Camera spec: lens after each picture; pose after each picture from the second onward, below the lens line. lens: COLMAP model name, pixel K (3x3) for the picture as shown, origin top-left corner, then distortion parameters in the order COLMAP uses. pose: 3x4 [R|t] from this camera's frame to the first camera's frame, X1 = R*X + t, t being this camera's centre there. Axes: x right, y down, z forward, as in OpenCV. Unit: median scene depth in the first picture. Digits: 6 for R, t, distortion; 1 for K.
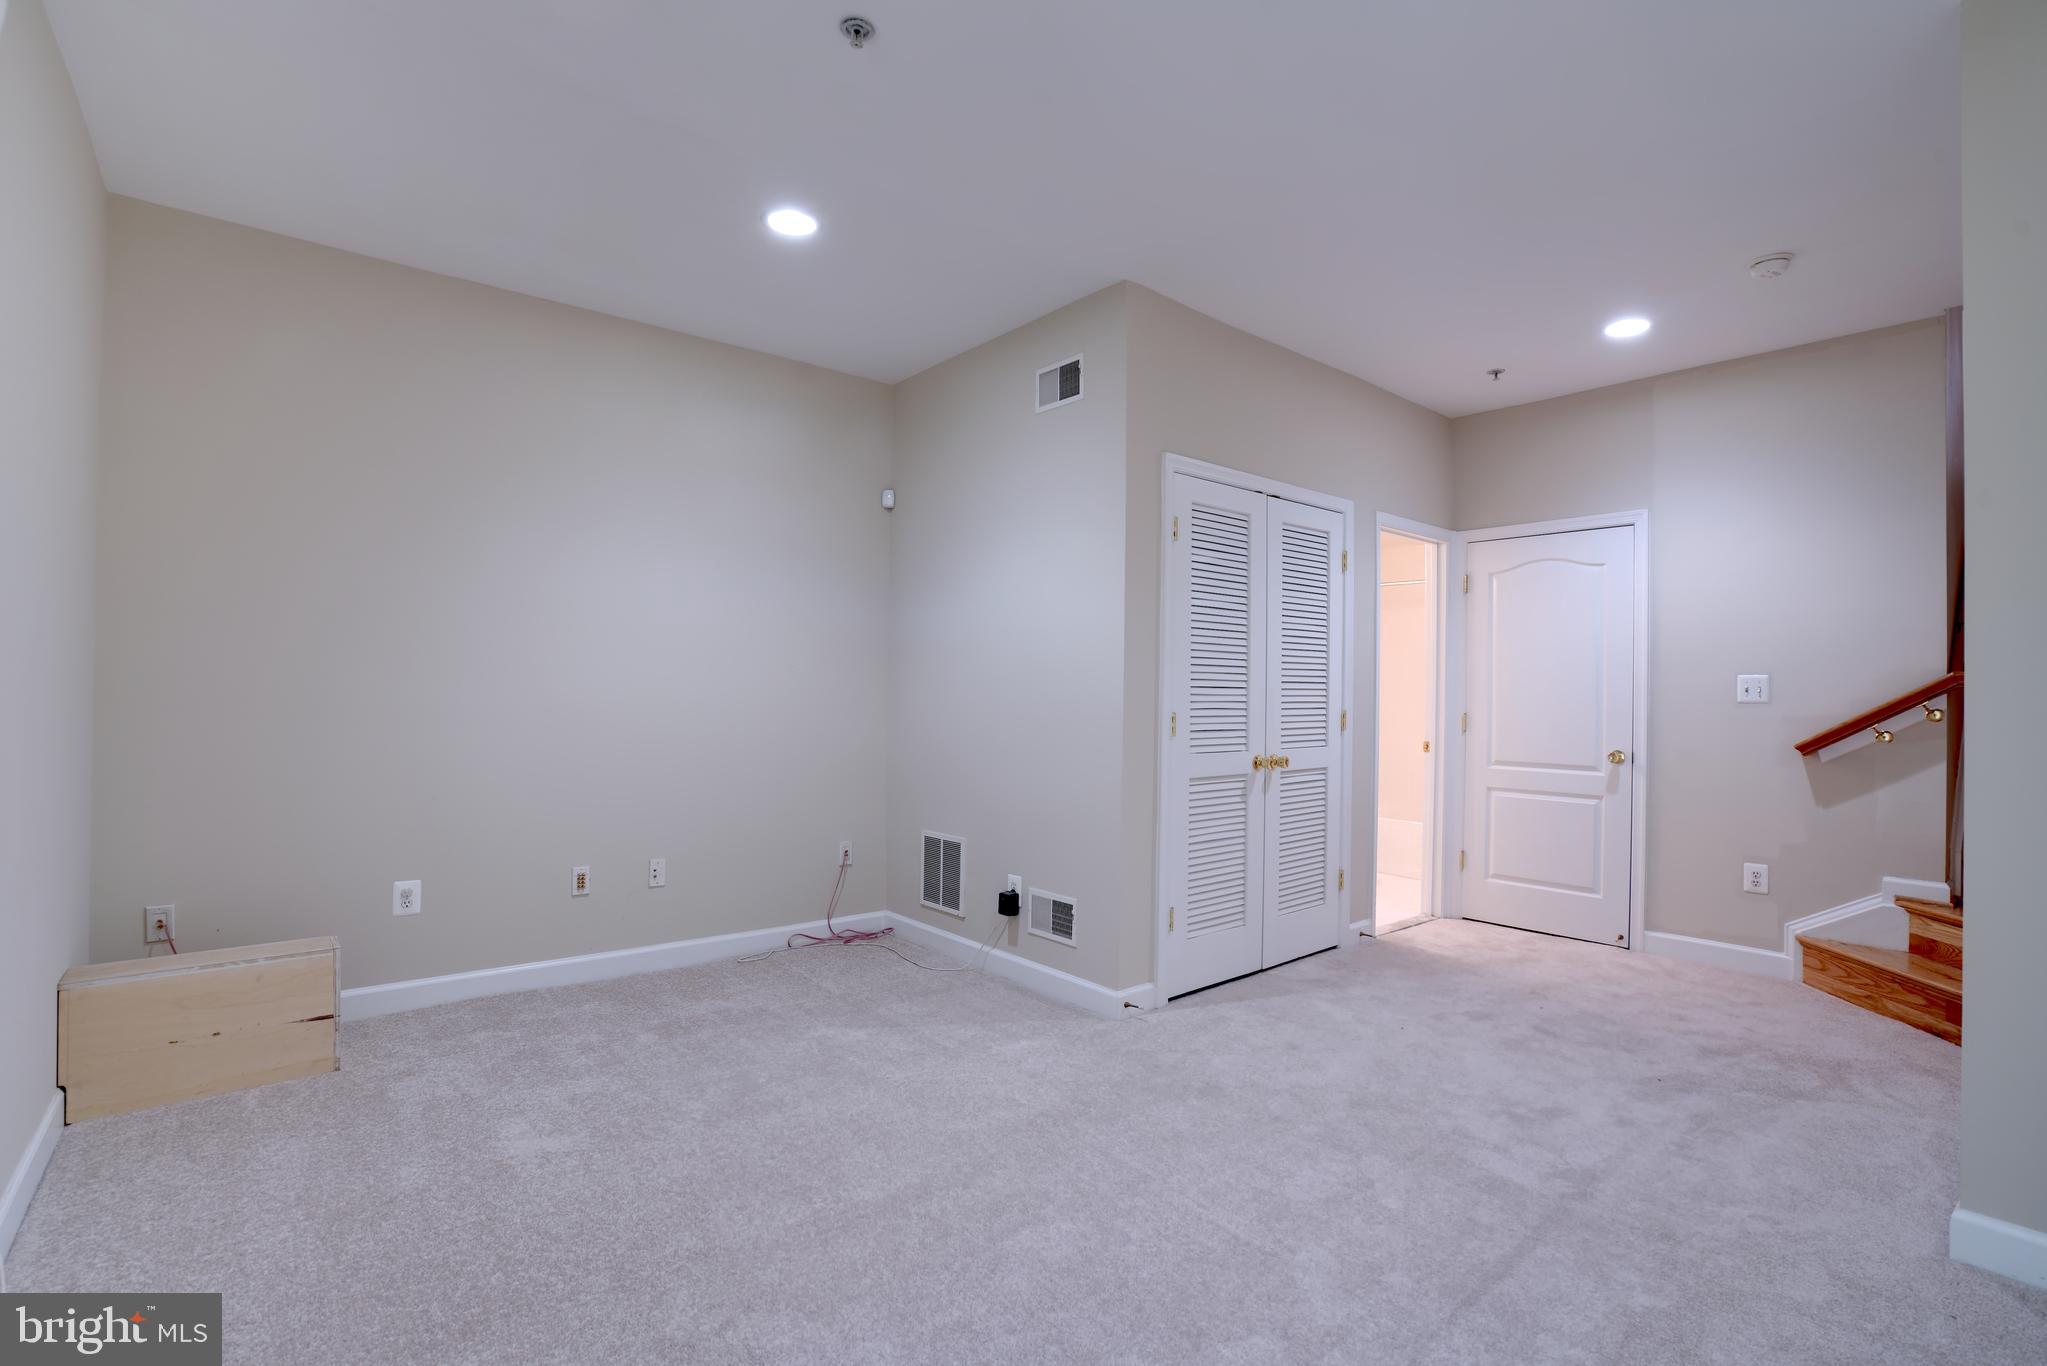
lens RADIAL K [[941.1, 0, 1020.7], [0, 941.1, 686.1], [0, 0, 1]] dist [-0.034573, 0.004096]
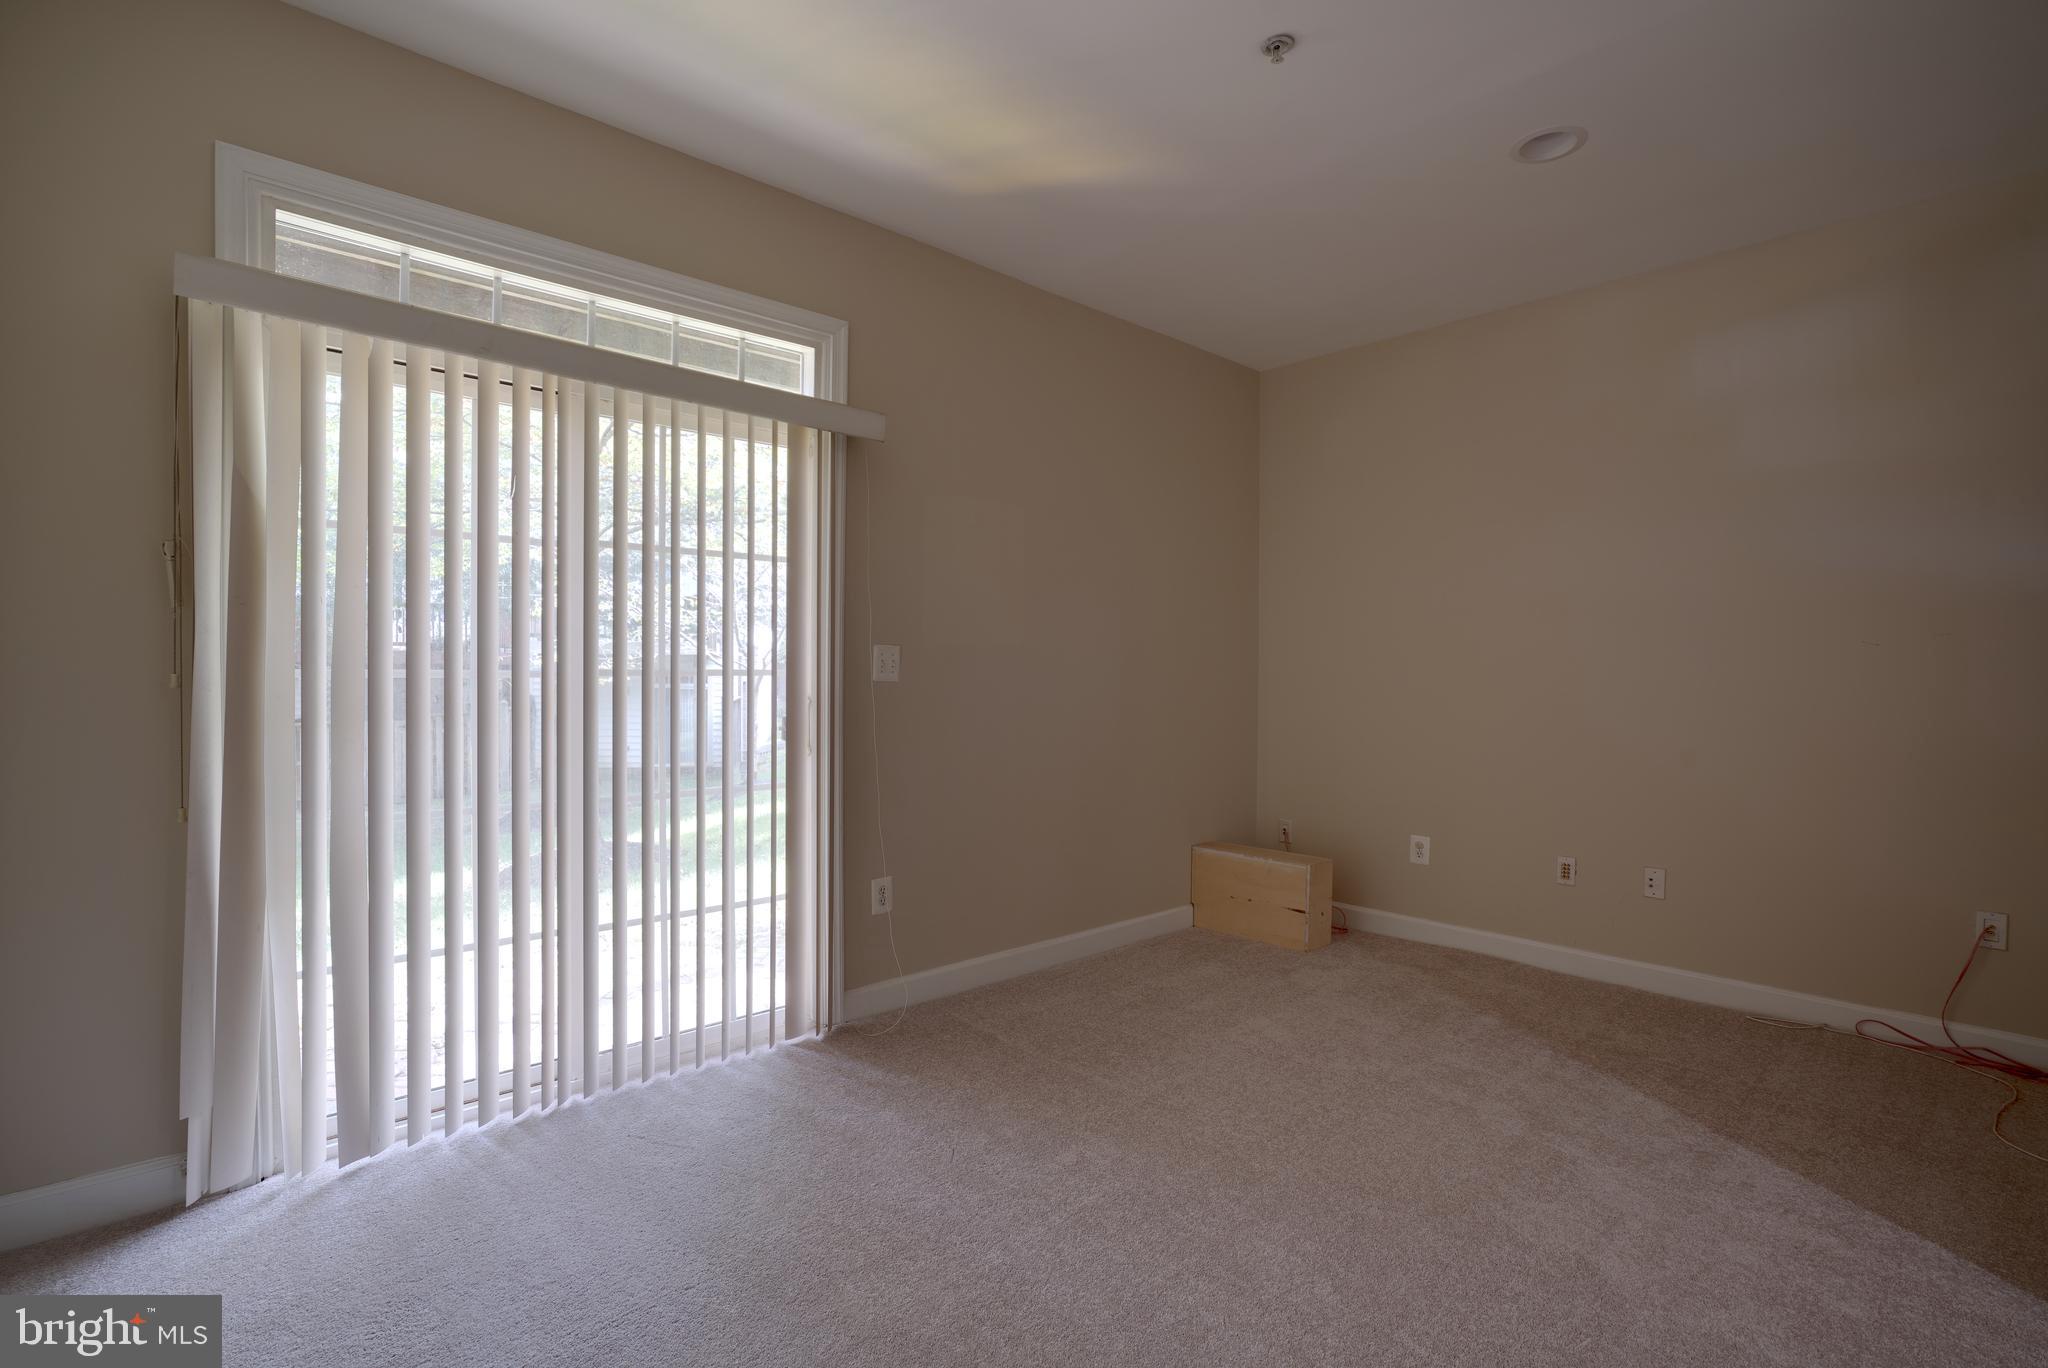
lens RADIAL K [[941.6, 0, 1023.2], [0, 941.6, 677.5], [0, 0, 1]] dist [-0.034573, 0.004096]
pose [[0.058222, -0.009674, -0.998257, 0.536796], [-0.001849, 0.999950, -0.009798, 0.014587], [0.998302, 0.002416, 0.058201, 0.403048]]
